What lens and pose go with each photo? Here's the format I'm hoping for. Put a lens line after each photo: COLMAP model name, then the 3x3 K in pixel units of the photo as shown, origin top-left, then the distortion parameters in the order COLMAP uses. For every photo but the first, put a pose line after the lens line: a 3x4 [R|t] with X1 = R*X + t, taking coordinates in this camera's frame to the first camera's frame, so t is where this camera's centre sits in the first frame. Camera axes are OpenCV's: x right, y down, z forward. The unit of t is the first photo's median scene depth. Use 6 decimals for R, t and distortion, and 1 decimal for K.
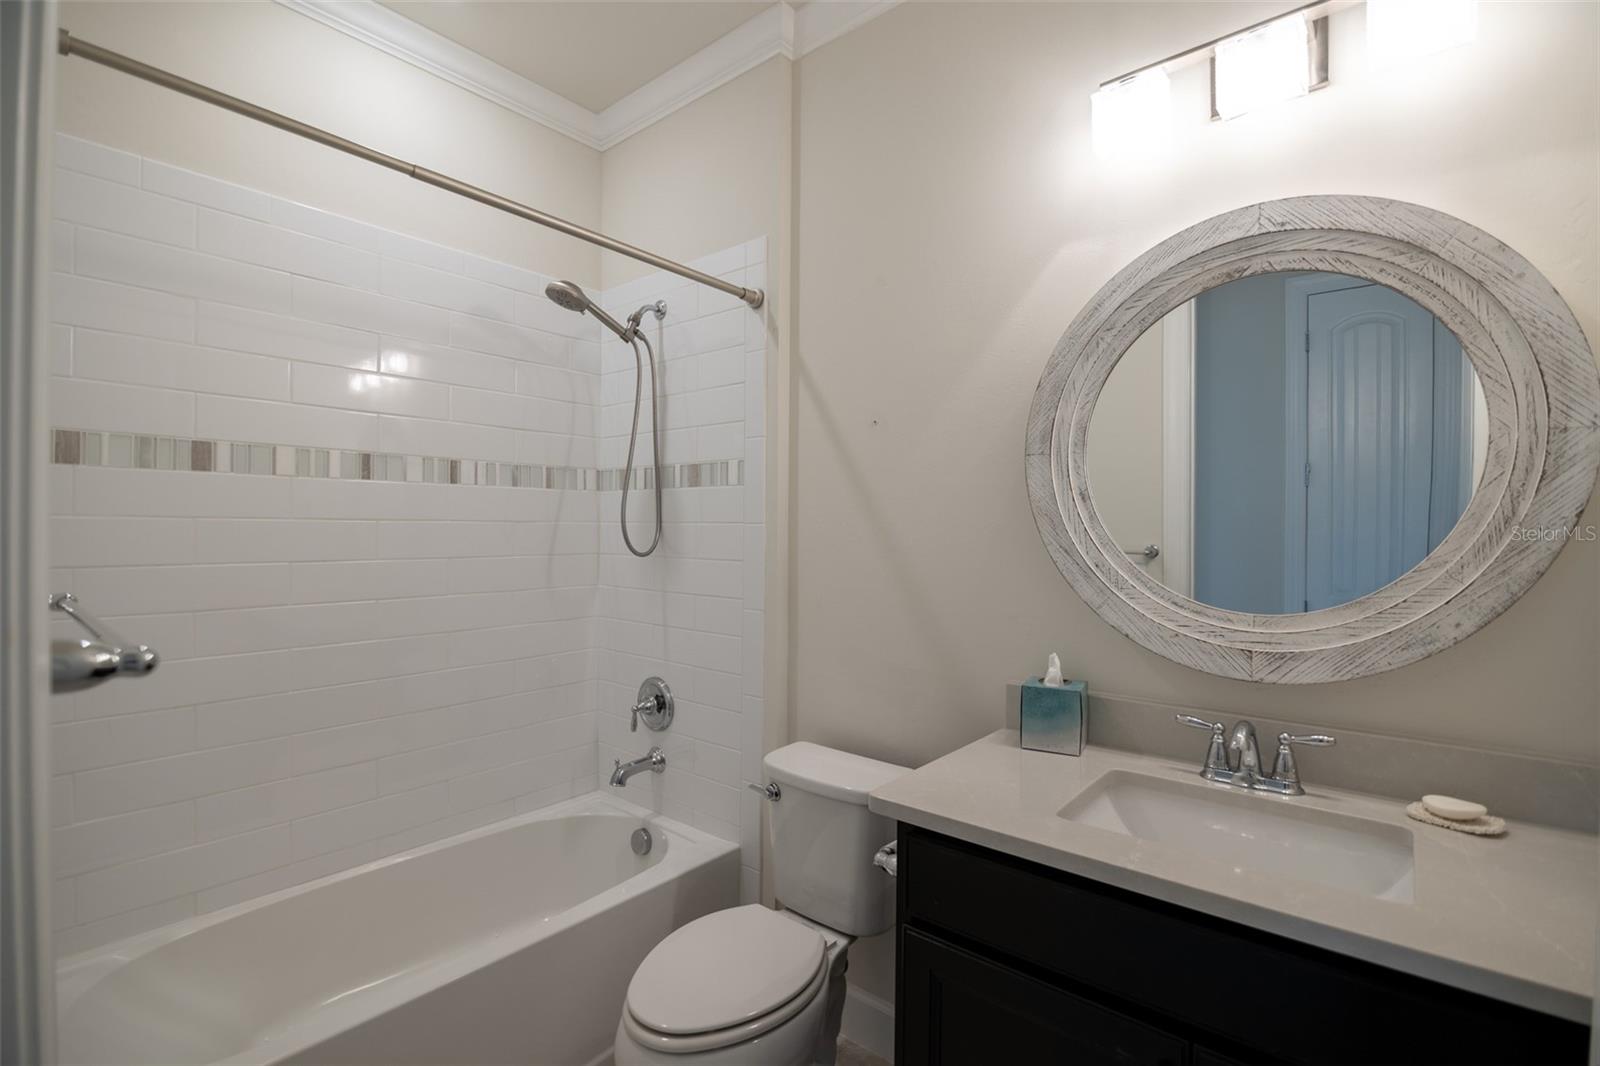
lens RADIAL K [[725.4, 0, 789.4], [0, 725.4, 533.9], [0, 0, 1]] dist [-0.009859, -0.004583]
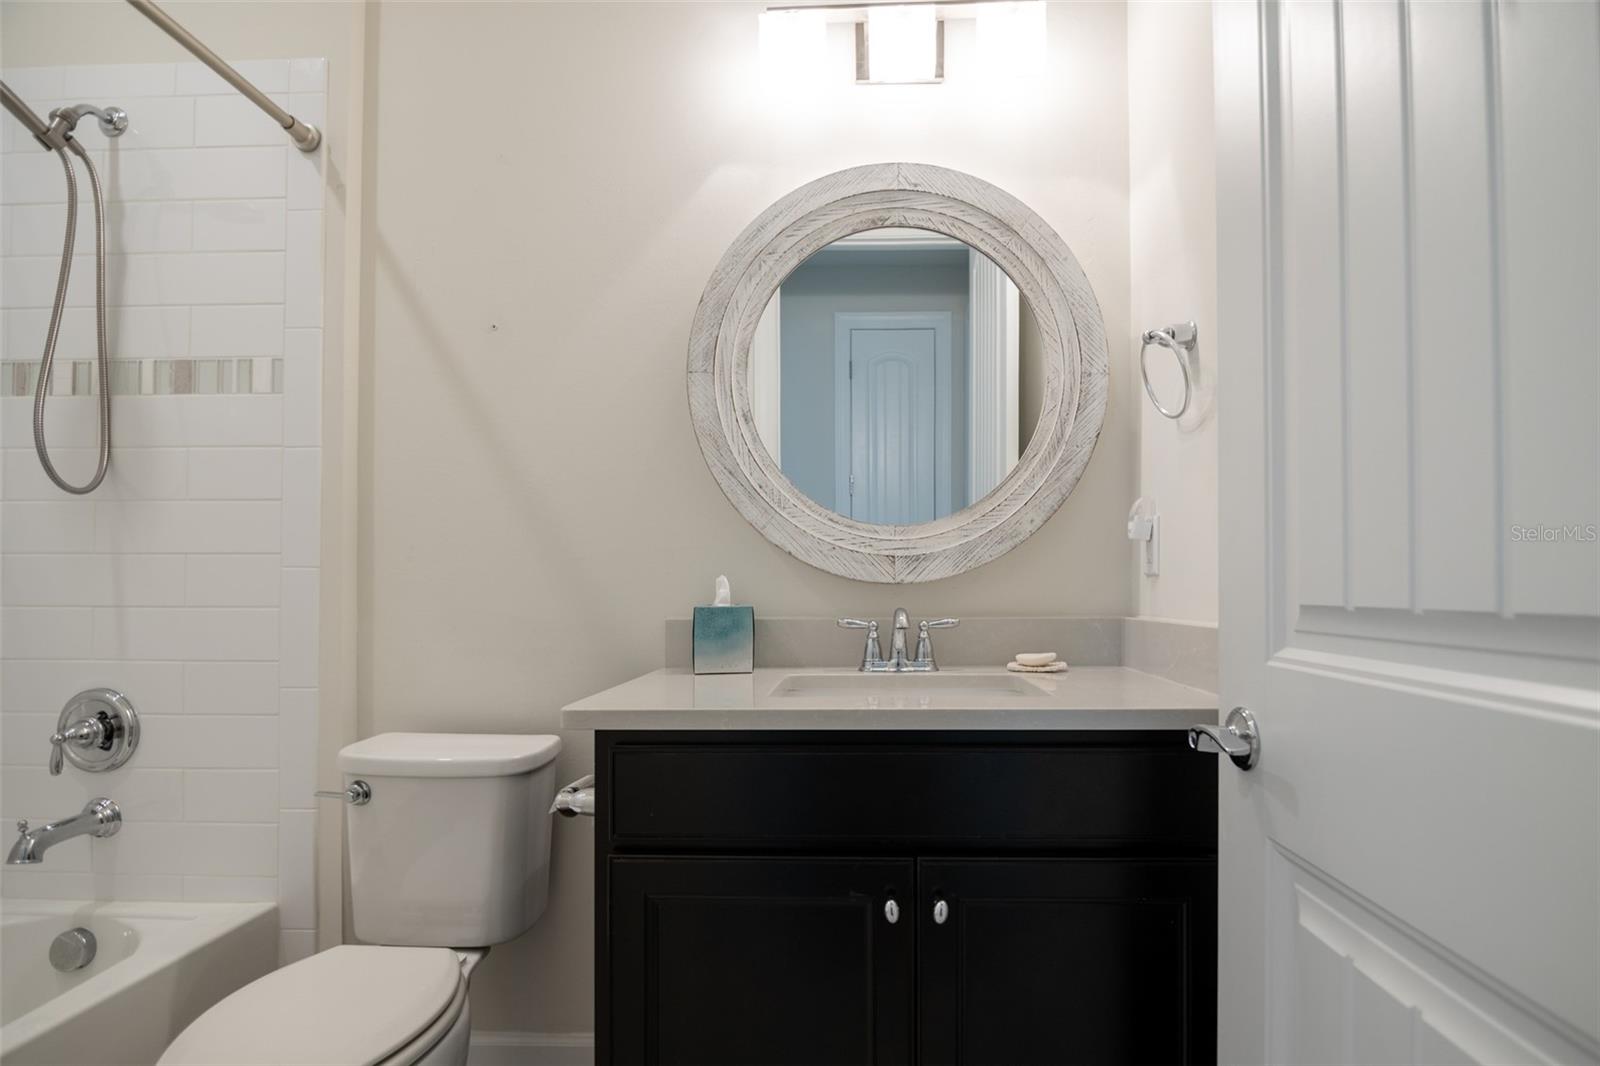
lens RADIAL K [[777.4, 0, 847.1], [0, 777.4, 582.0], [0, 0, 1]] dist [-0.009169, -0.004148]
pose [[0.775750, -0.001013, 0.631039, -0.113732], [0.008352, 0.999928, -0.008661, 0.131820], [-0.630985, 0.011989, 0.775703, 0.065164]]
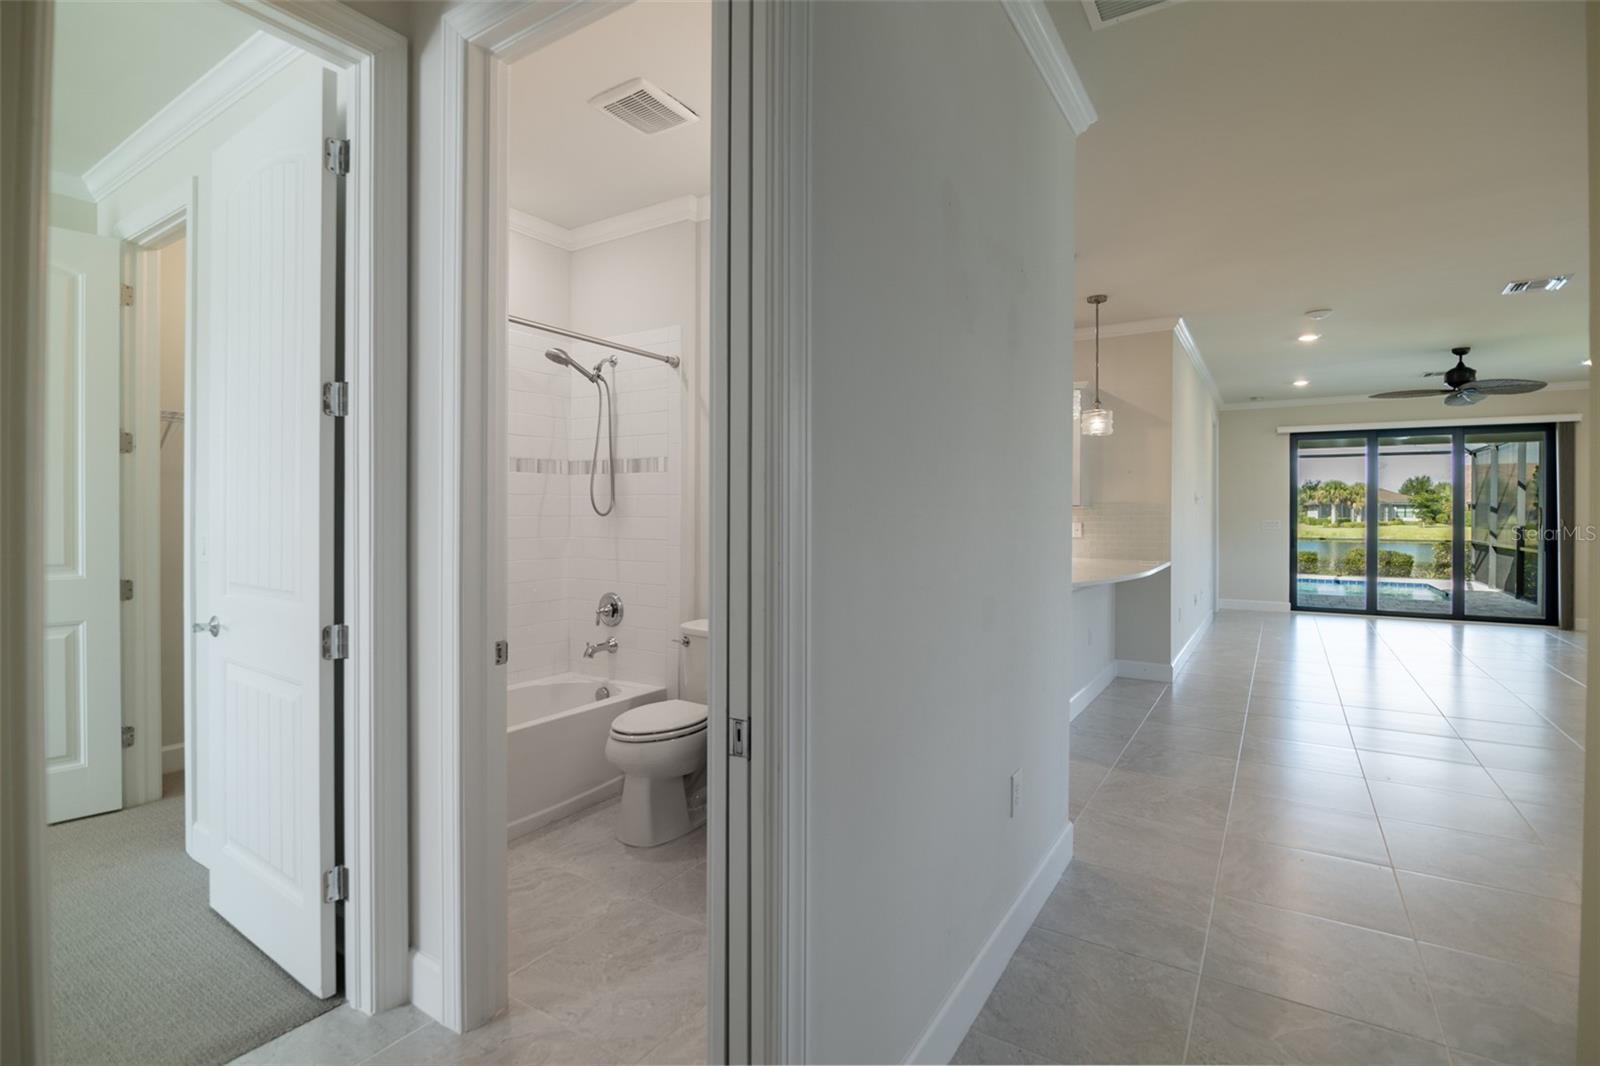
lens RADIAL K [[725.4, 0, 806.4], [0, 725.4, 524.4], [0, 0, 1]] dist [-0.009859, -0.004583]
pose [[0.990579, -0.002840, 0.136916, 0.025708], [0.002249, 0.999987, 0.004478, 0.048113], [-0.136927, -0.004128, 0.990573, -0.718950]]
